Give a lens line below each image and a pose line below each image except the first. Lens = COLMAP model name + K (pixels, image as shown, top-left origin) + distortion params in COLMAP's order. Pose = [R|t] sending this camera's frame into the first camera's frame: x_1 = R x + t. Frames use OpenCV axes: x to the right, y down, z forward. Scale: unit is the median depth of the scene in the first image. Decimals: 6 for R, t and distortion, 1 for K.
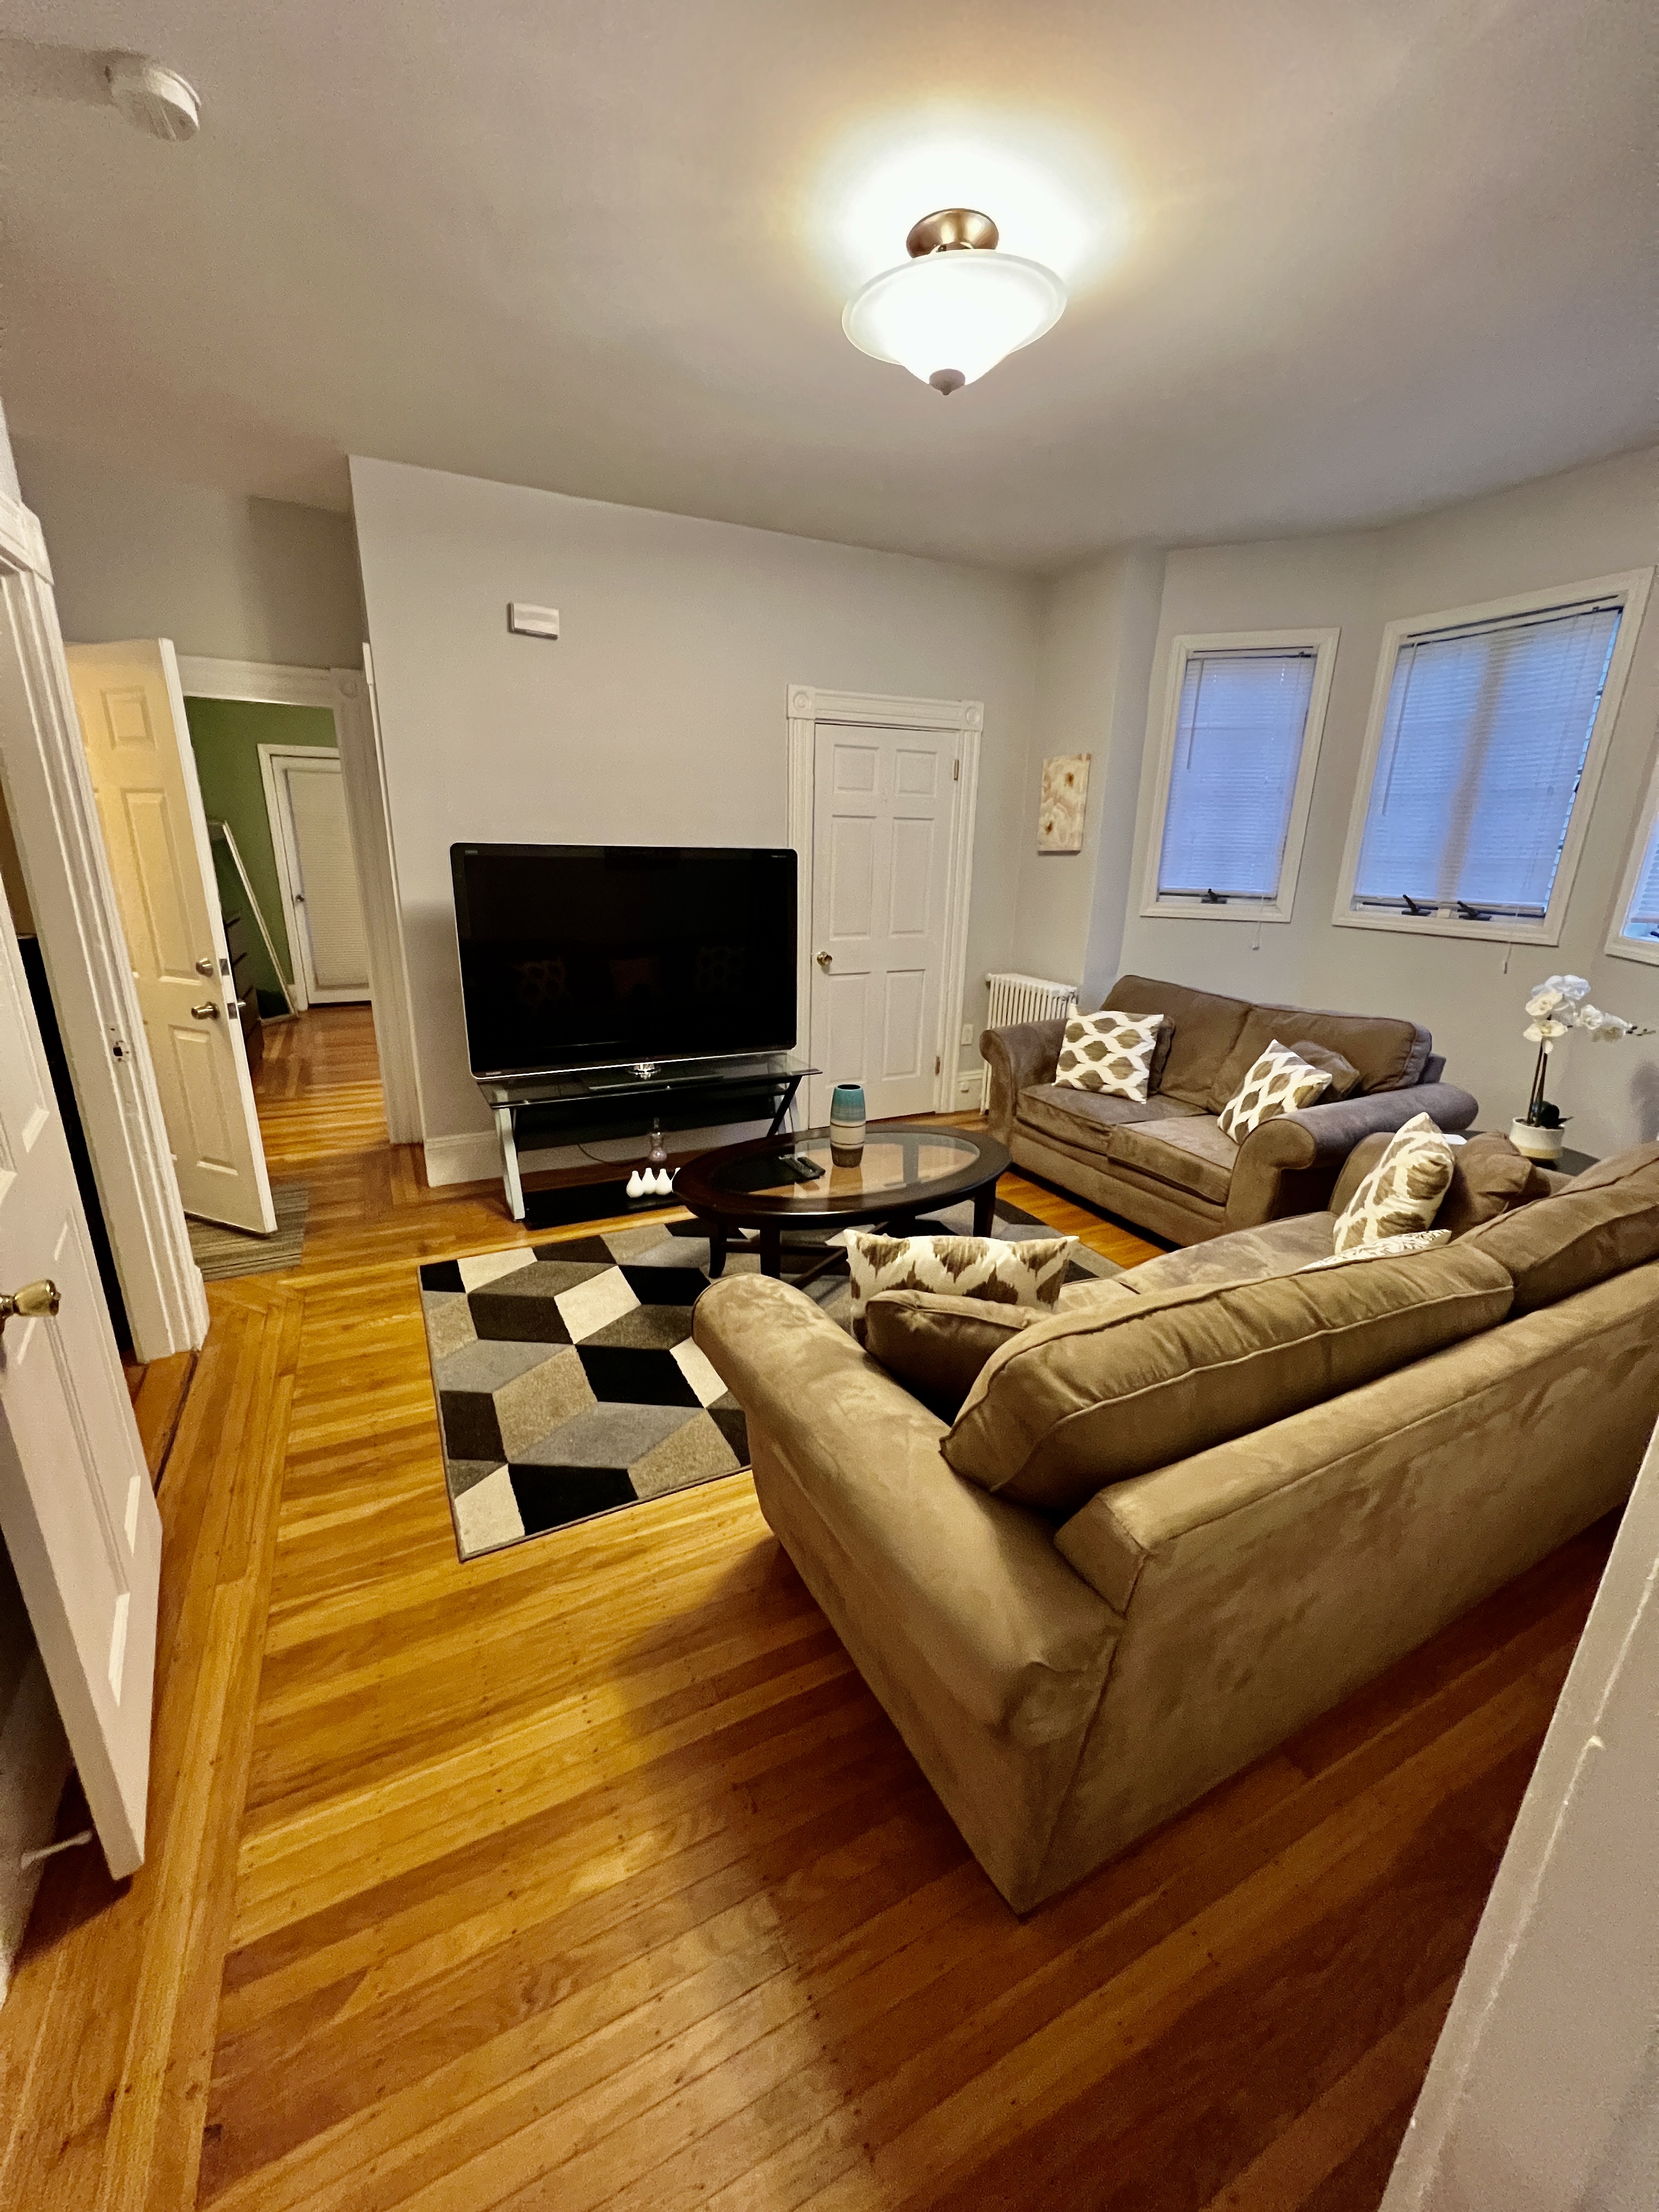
lens RADIAL K [[879.4, 0, 825.3], [0, 879.4, 1104.0], [0, 0, 1]] dist [-0.006582, 0.000523]
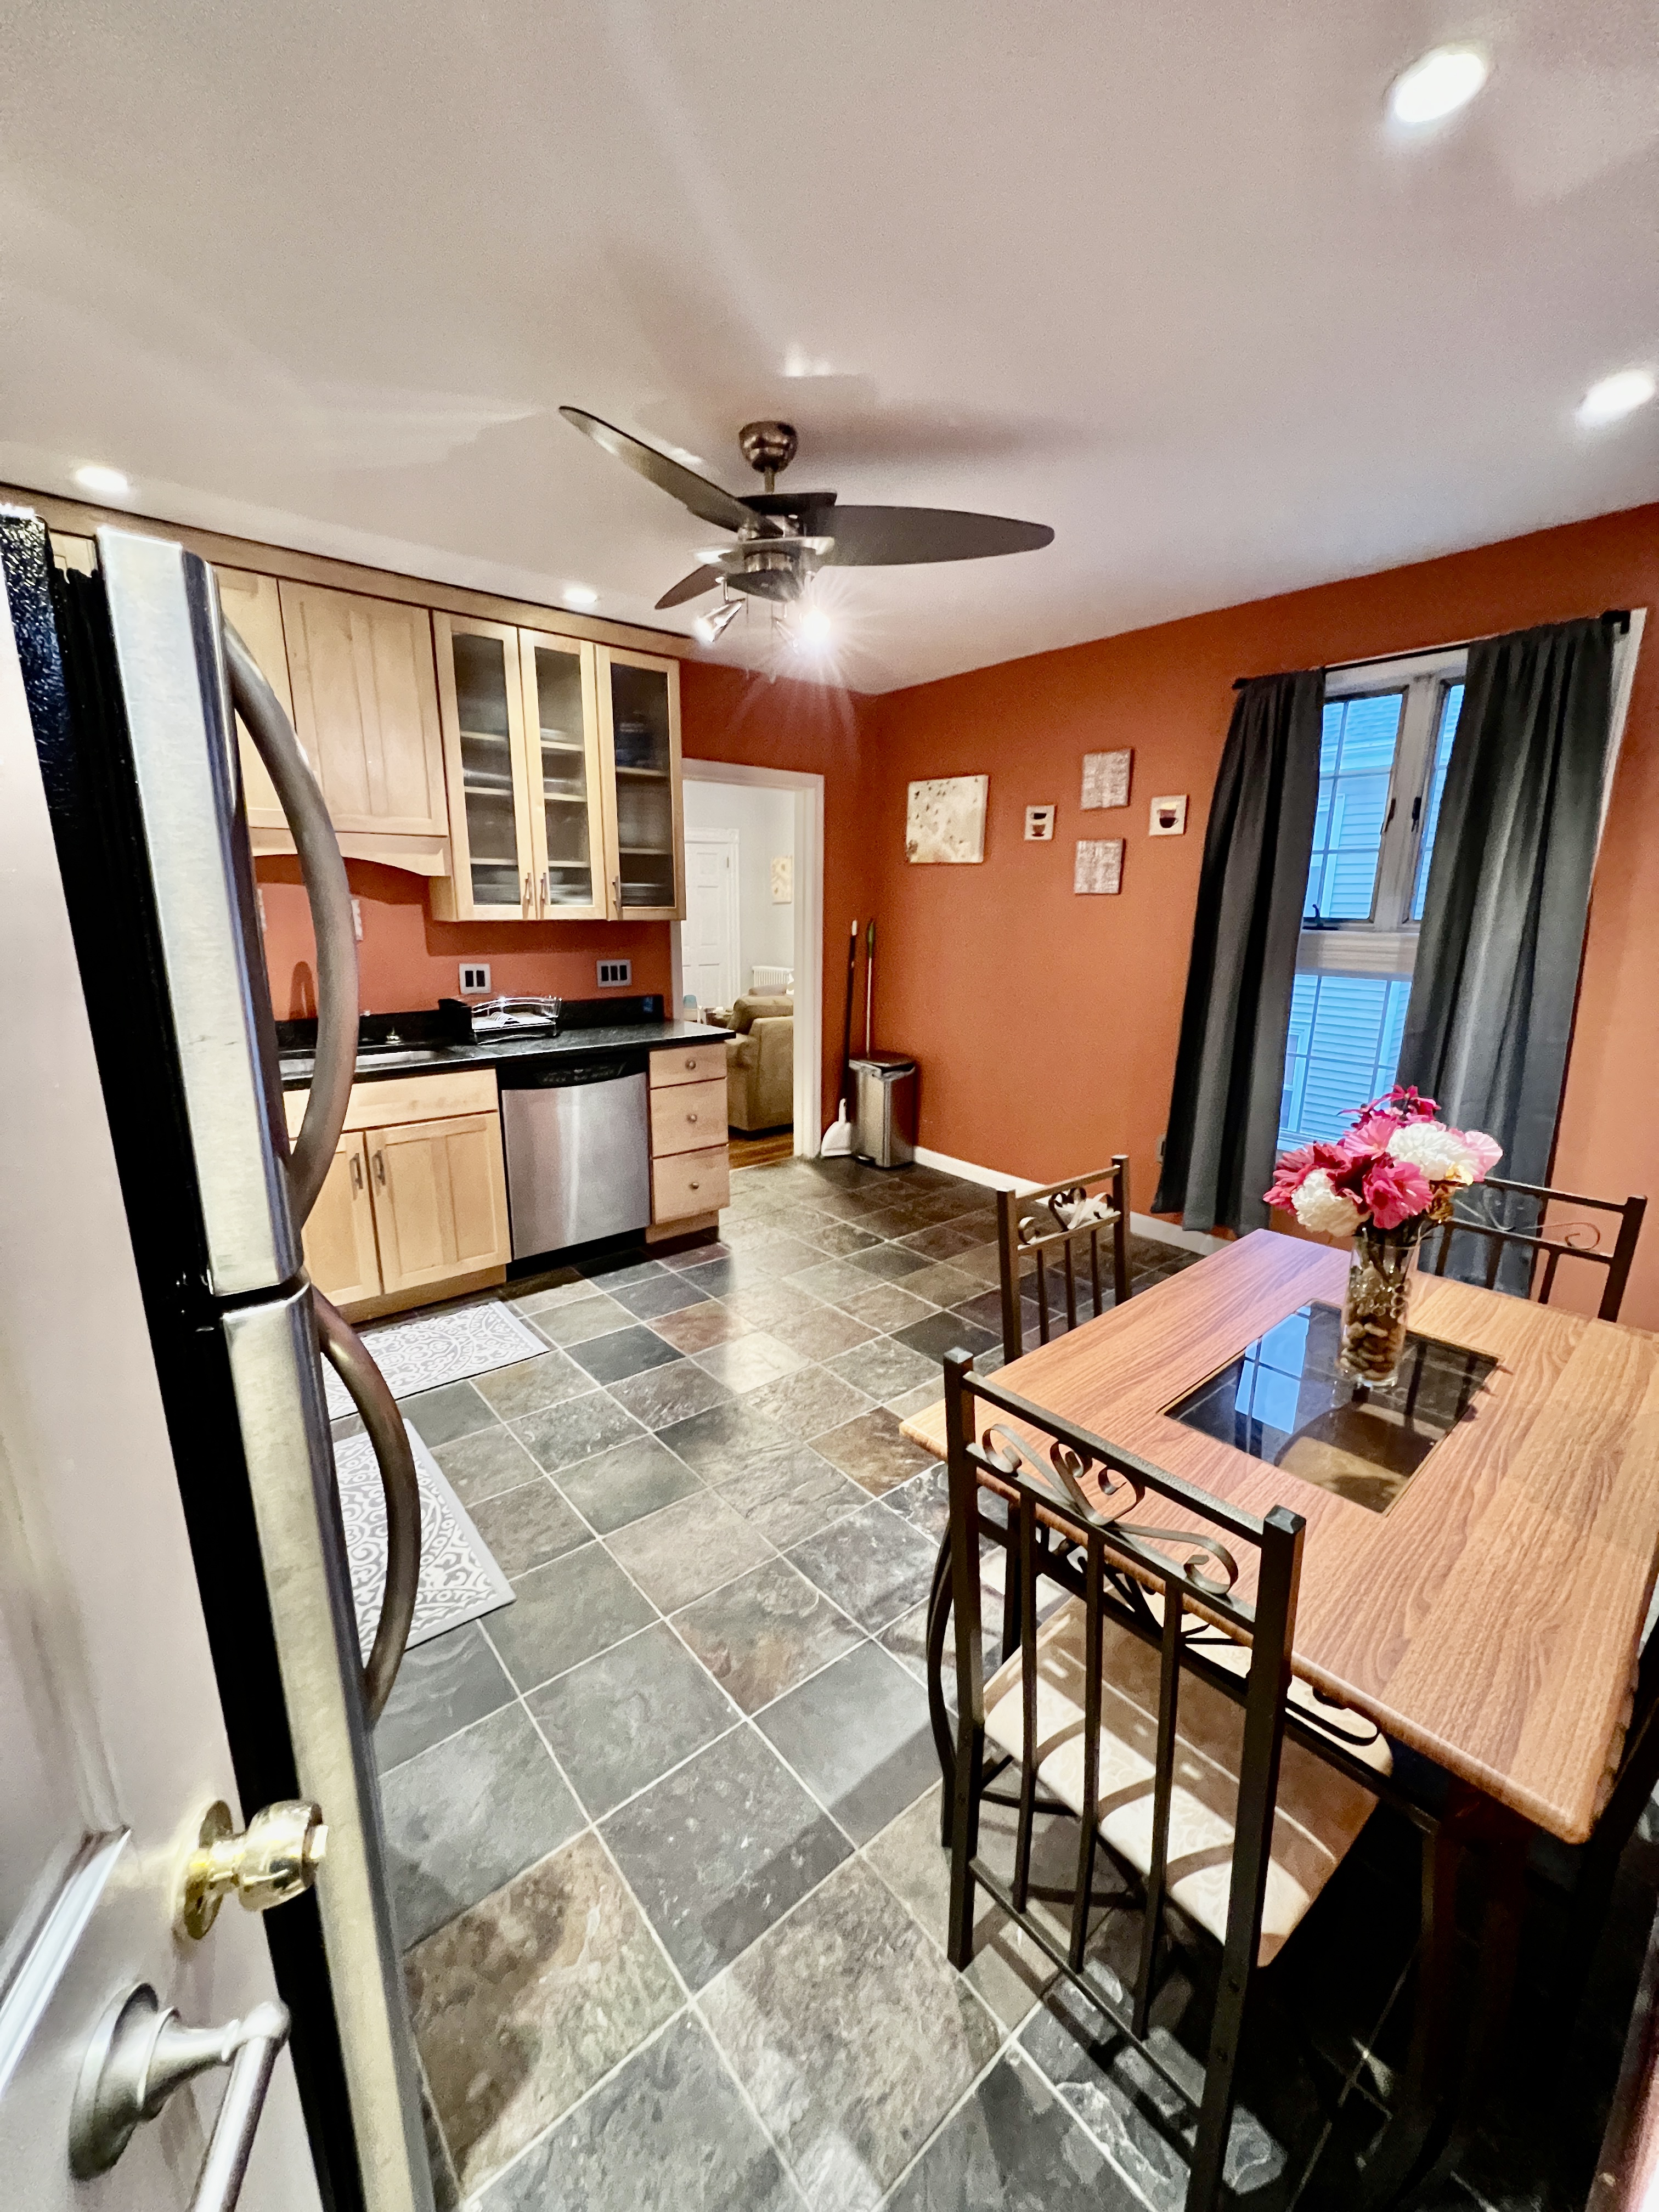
lens RADIAL K [[879.4, 0, 831.5], [0, 879.4, 1103.7], [0, 0, 1]] dist [-0.006582, 0.000523]
pose [[0.973445, -0.061997, 0.220367, -0.114547], [0.073427, 0.996327, -0.044054, 0.326480], [-0.216827, 0.059065, 0.974422, -1.167277]]
